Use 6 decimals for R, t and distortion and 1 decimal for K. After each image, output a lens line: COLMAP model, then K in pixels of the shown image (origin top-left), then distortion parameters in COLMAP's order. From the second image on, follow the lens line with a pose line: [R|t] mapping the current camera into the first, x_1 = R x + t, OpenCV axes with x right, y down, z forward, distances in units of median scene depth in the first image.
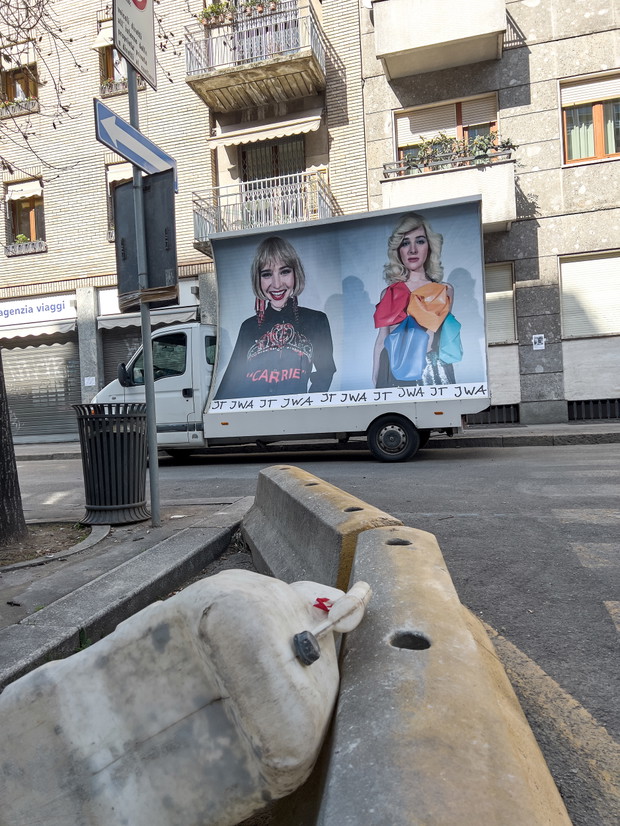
lens RADIAL K [[598.4, 0, 310.0], [0, 598.4, 413.0], [0, 0, 1]] dist [0.060920, -0.007062]
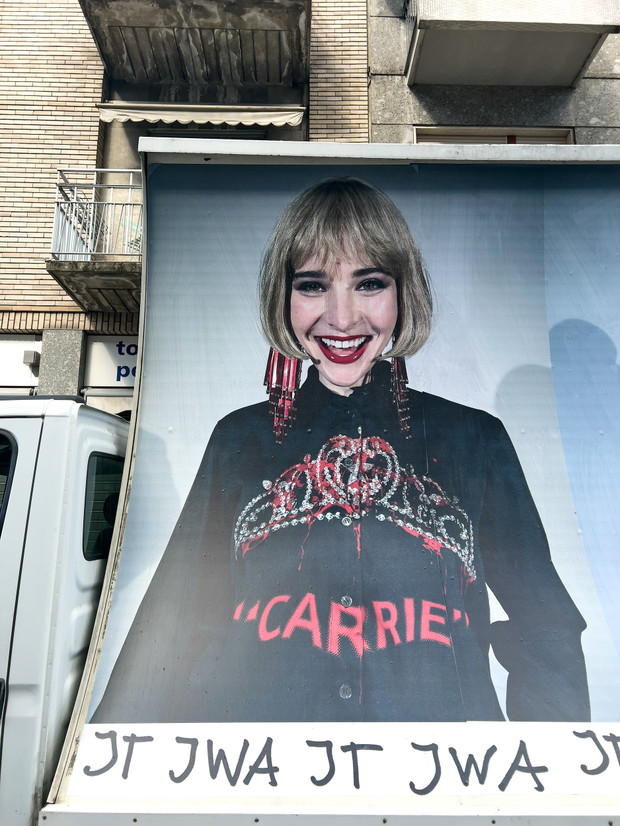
lens RADIAL K [[598.4, 0, 310.0], [0, 598.4, 413.0], [0, 0, 1]] dist [0.060920, -0.007062]
pose [[0.956703, 0.114116, 0.267762, -0.153989], [-0.058252, 0.976394, -0.207992, -0.094370], [-0.285177, 0.183389, 0.940767, 0.709118]]
